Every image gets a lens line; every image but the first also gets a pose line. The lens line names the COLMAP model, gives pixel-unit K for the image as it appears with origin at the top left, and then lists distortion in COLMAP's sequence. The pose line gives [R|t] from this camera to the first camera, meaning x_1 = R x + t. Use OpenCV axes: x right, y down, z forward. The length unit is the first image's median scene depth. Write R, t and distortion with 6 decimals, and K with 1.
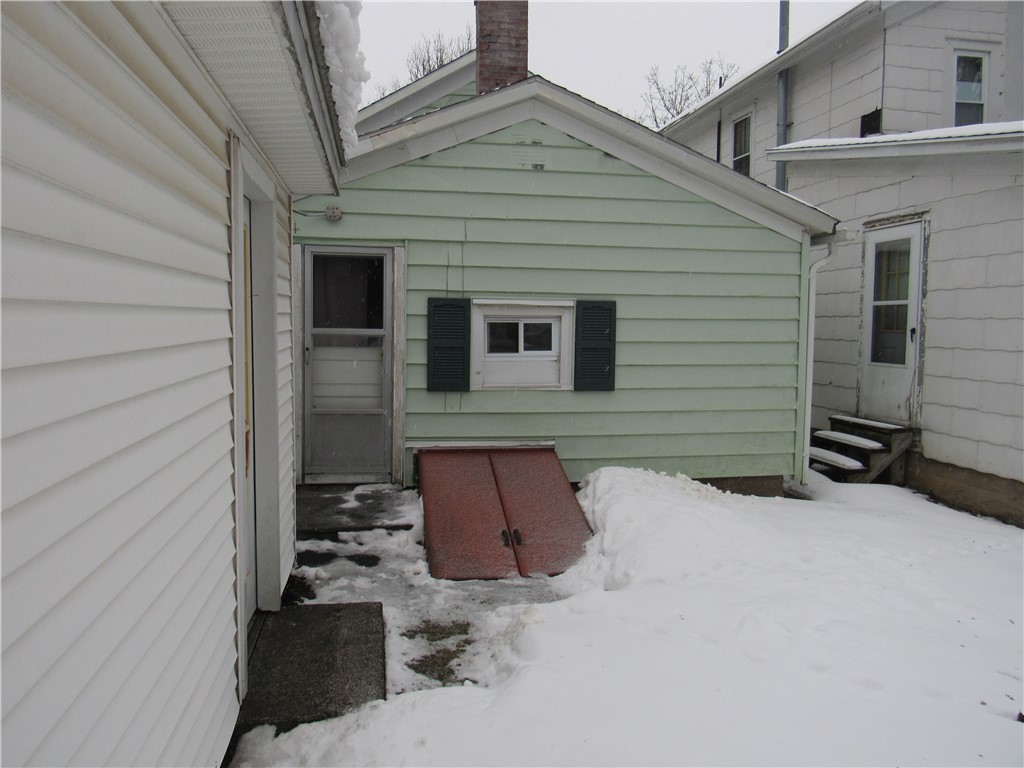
lens RADIAL K [[713.9, 0, 497.7], [0, 713.9, 382.4], [0, 0, 1]] dist [-0.060803, 0.017669]
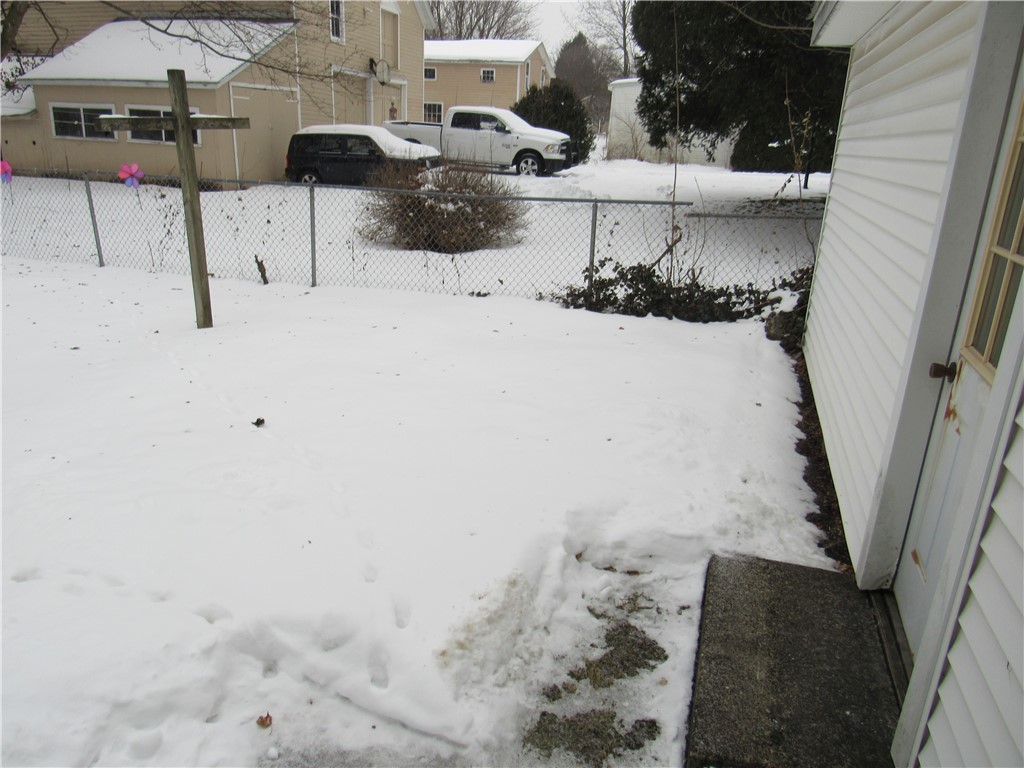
lens RADIAL K [[713.9, 0, 497.7], [0, 713.9, 382.4], [0, 0, 1]] dist [-0.060803, 0.017669]
pose [[-0.881330, -0.189169, 0.432981, -0.230238], [-0.005137, 0.920141, 0.391553, -0.139556], [-0.472473, 0.342863, -0.811920, 1.524903]]
